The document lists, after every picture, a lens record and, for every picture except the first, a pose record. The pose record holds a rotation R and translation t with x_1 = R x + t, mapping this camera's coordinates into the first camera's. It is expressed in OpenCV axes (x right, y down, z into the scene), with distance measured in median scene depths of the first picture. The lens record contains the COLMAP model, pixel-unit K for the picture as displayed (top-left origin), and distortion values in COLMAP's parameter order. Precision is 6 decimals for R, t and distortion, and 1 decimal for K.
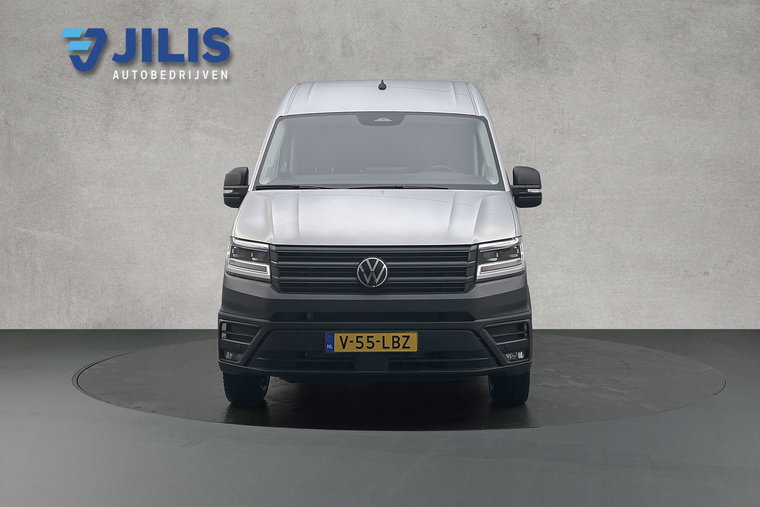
lens RADIAL K [[592.7, 0, 381.2], [0, 592.7, 255.5], [0, 0, 1]] dist [-0.015380, 0.004474]
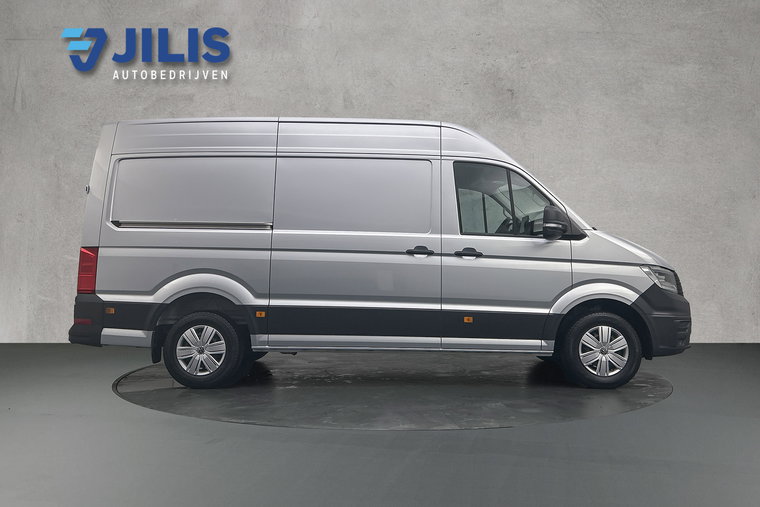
lens RADIAL K [[592.7, 0, 379.5], [0, 592.7, 252.3], [0, 0, 1]] dist [-0.015380, 0.004474]
pose [[1.000000, 0.000117, -0.000065, 0.004437], [-0.000117, 0.999998, -0.001736, -0.052293], [0.000065, 0.001736, 0.999998, -0.166059]]
